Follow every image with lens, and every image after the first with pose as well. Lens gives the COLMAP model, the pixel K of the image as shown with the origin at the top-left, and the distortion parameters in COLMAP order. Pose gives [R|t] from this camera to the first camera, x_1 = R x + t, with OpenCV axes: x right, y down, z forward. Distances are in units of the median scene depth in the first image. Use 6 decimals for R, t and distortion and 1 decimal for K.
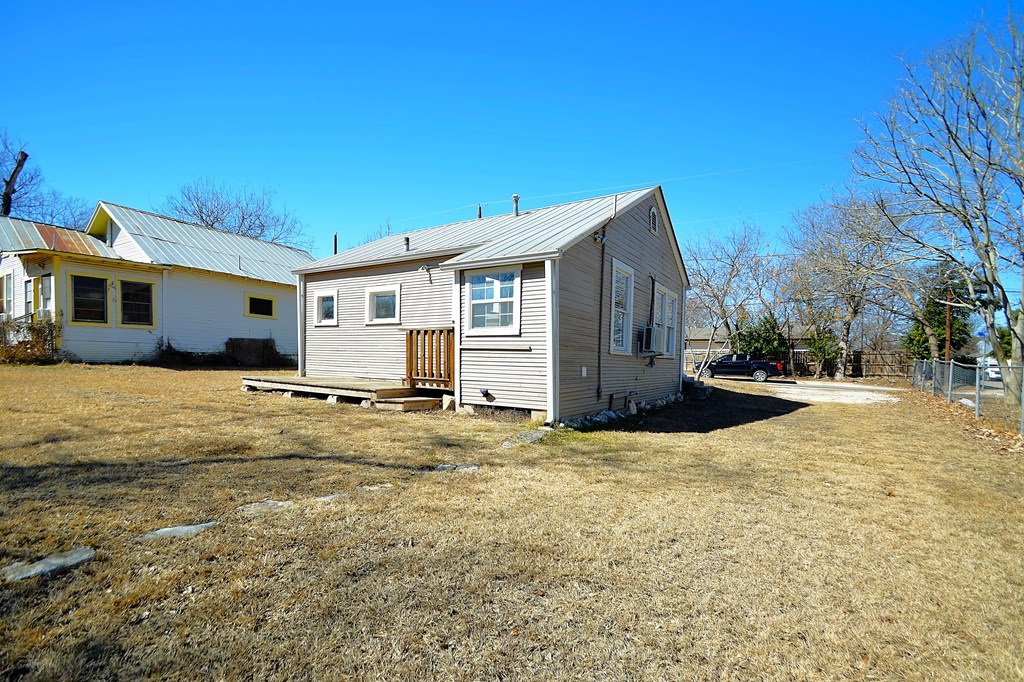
lens RADIAL K [[465.2, 0, 495.5], [0, 465.2, 354.3], [0, 0, 1]] dist [0.015970, -0.015756]
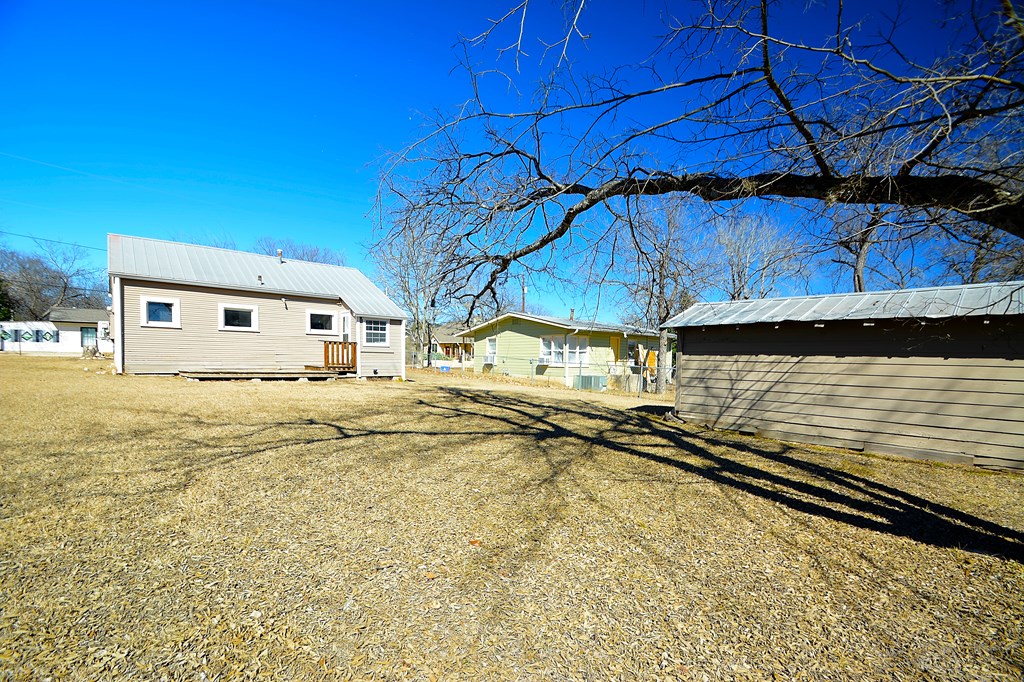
lens RADIAL K [[451.6, 0, 488.8], [0, 451.6, 370.7], [0, 0, 1]] dist [0.015022, -0.015100]
pose [[0.321143, -0.046790, 0.945874, -1.748604], [-0.025911, 0.997971, 0.058165, -0.058058], [-0.946676, -0.043188, 0.319279, -0.241894]]
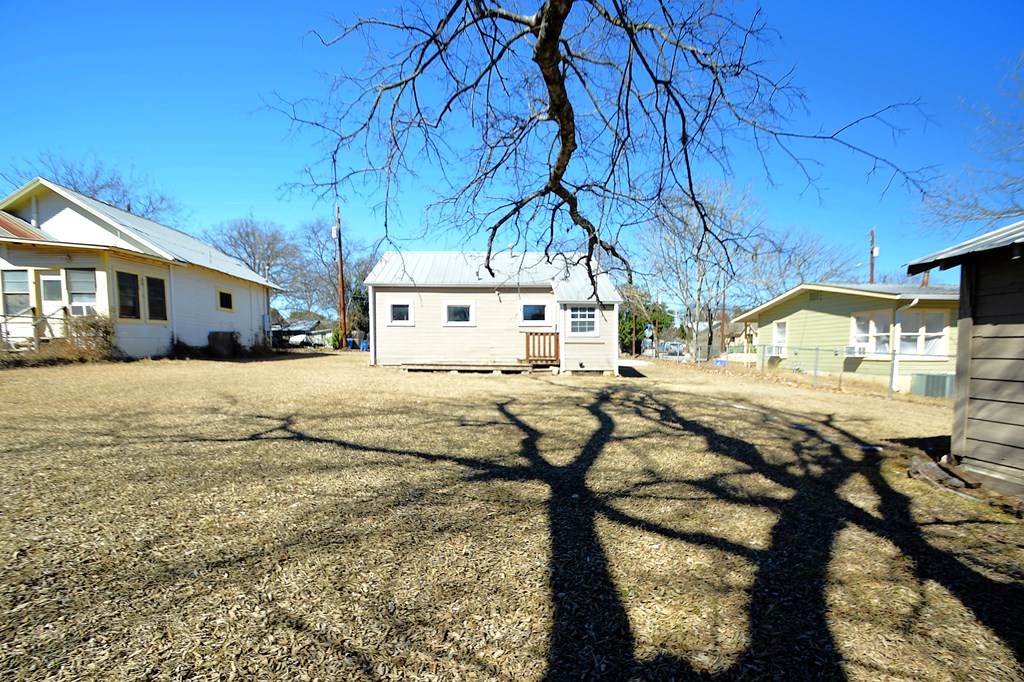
lens RADIAL K [[455.7, 0, 509.0], [0, 455.7, 367.1], [0, 0, 1]] dist [0.012039, -0.014564]
pose [[0.841162, -0.043143, 0.539060, -1.211699], [0.008789, 0.997772, 0.066141, -0.036303], [-0.540712, -0.050898, 0.839666, -0.465536]]
